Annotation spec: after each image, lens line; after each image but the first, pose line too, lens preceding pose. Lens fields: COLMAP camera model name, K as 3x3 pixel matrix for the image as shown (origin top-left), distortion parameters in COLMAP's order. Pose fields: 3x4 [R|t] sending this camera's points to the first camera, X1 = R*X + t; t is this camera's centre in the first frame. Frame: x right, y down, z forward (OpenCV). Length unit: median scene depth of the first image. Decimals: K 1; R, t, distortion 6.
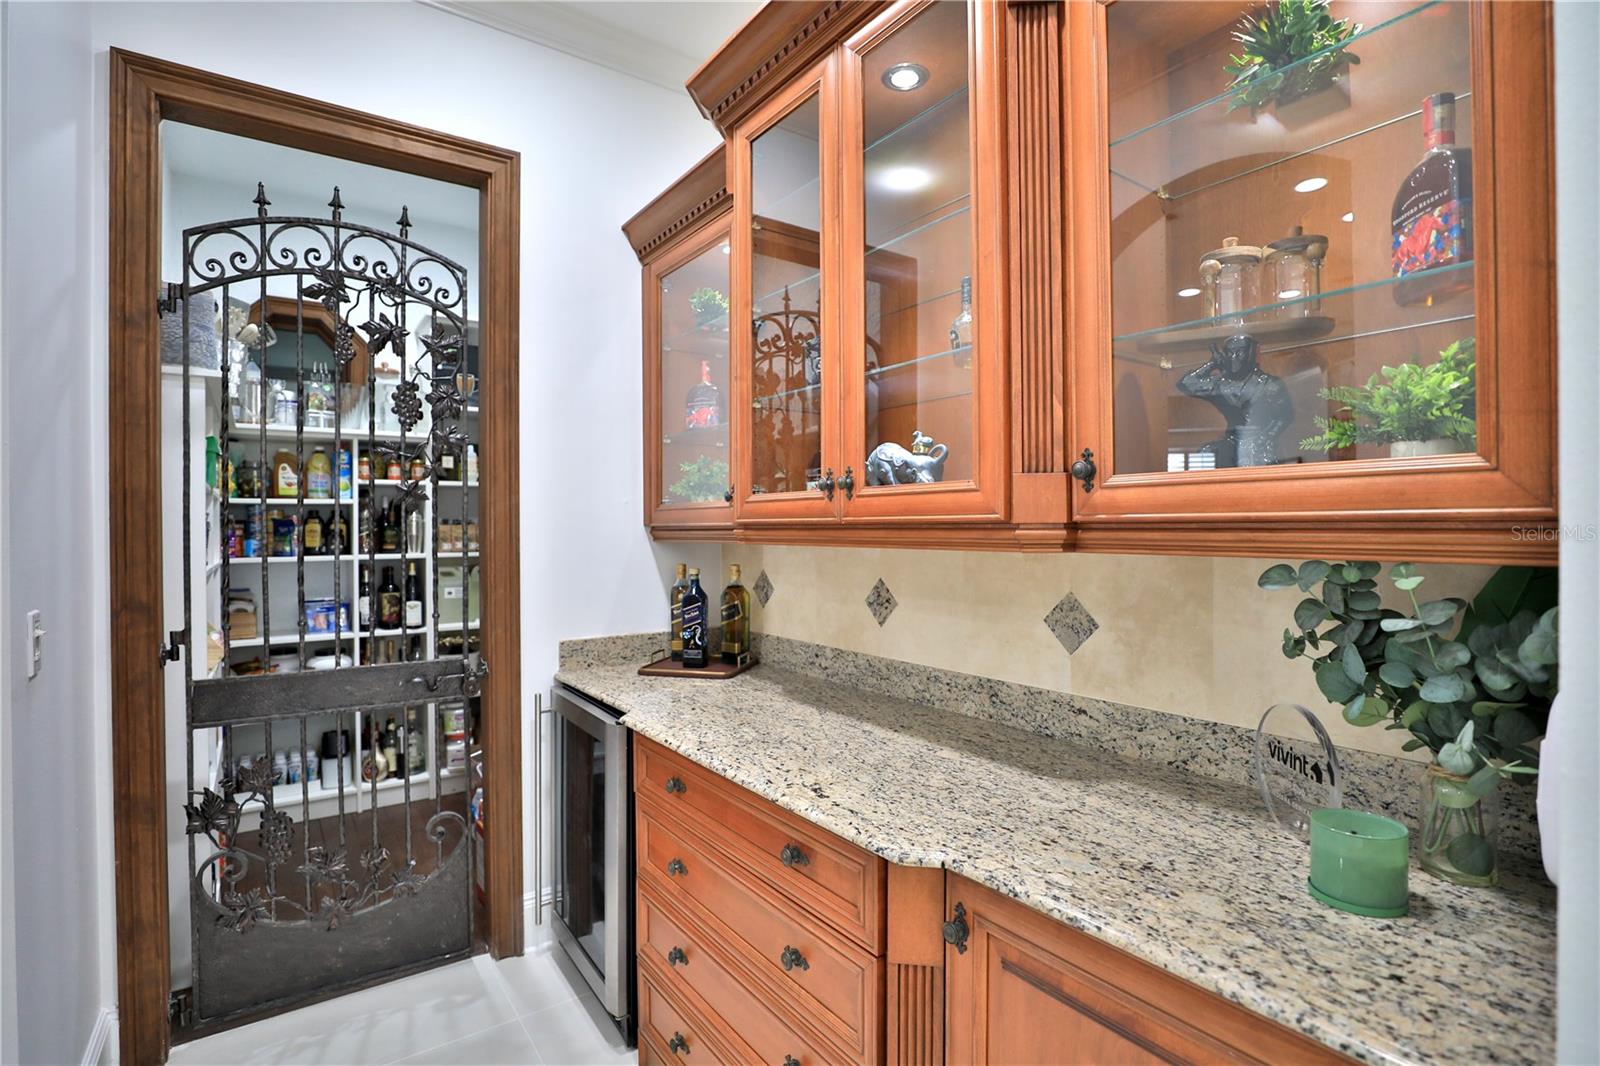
lens RADIAL K [[774.7, 0, 797.9], [0, 774.7, 536.6], [0, 0, 1]] dist [-0.045242, 0.018839]
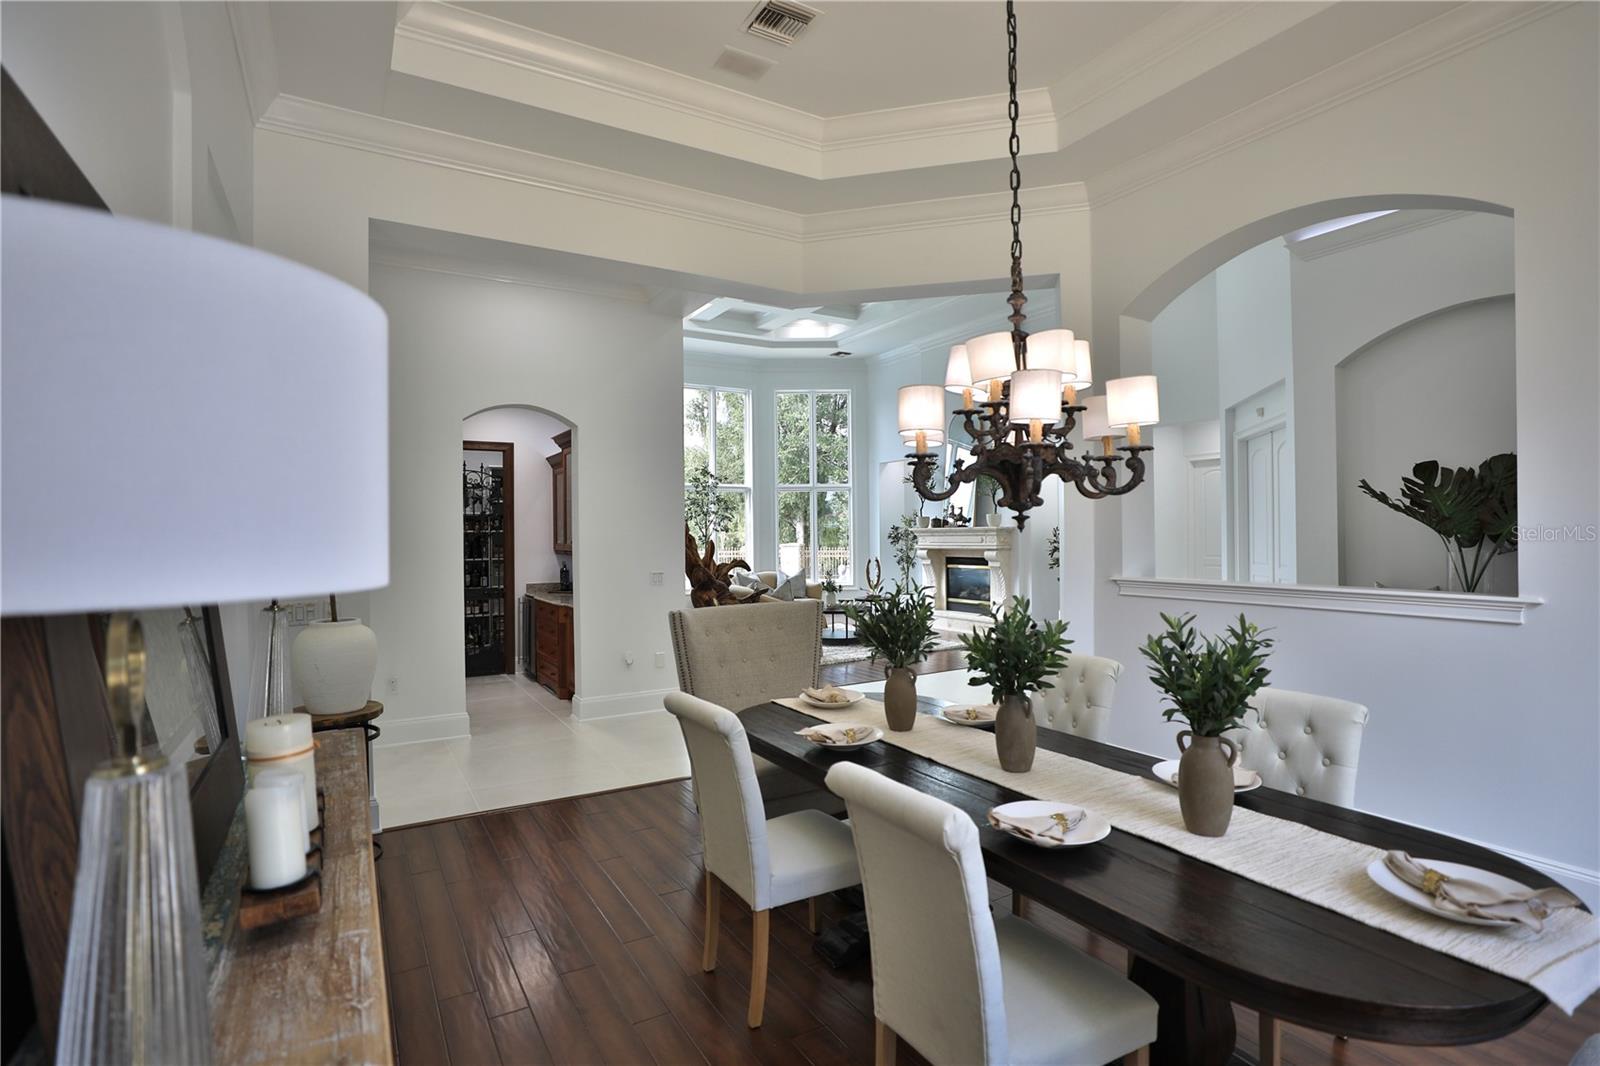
lens RADIAL K [[767.7, 0, 800.0], [0, 767.7, 533.0], [0, 0, 1]] dist [-0.049944, 0.016843]
pose [[0.997299, -0.005161, -0.073263, 1.190176], [0.004350, 0.999928, -0.011226, -0.047927], [0.073316, 0.010877, 0.997249, -2.365493]]
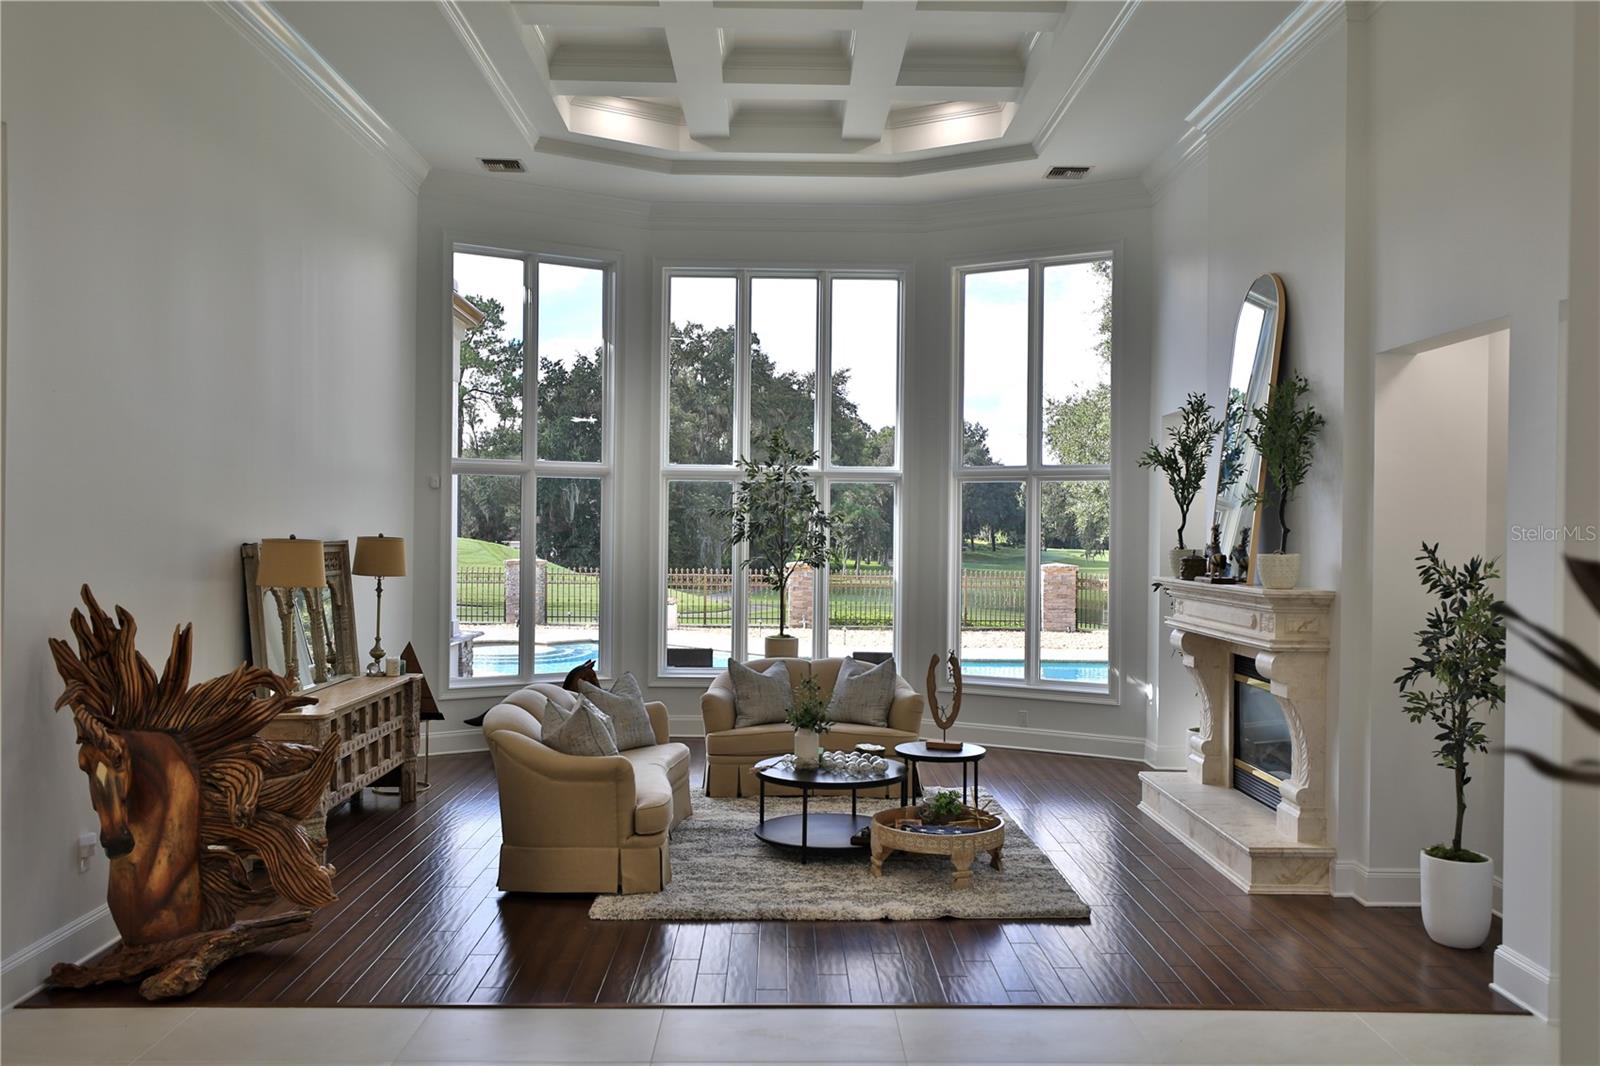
lens RADIAL K [[1270.0, 0, 800.0], [0, 1270.0, 533.0], [0, 0, 1]] dist [-0.006746, 0.040100]
pose [[0.822960, 0.016086, -0.567871, 2.755476], [-0.020472, 0.999790, -0.001347, -0.231630], [0.567730, 0.012734, 0.823116, -0.587695]]
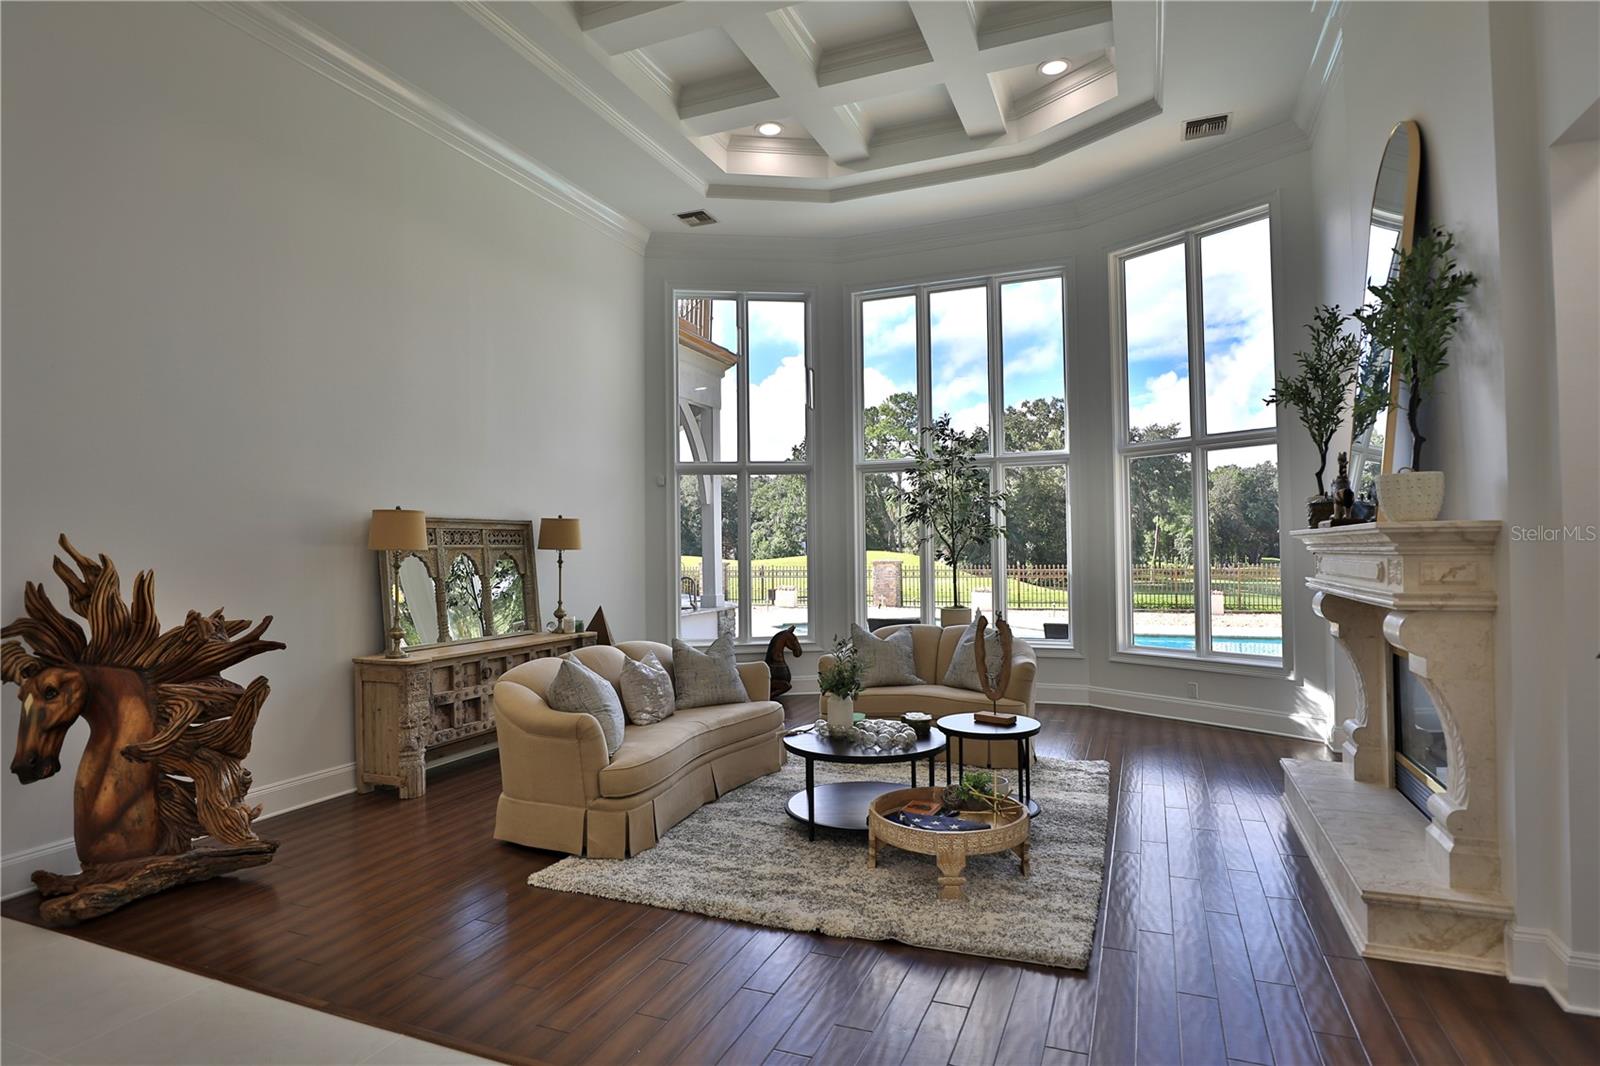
lens RADIAL K [[844.2, 0, 802.7], [0, 844.2, 533.2], [0, 0, 1]] dist [-0.041414, 0.015400]
pose [[0.535974, -0.017407, -0.844055, 2.618418], [0.001544, 0.999806, -0.019638, -0.091726], [0.844233, 0.009222, 0.535897, 0.841304]]
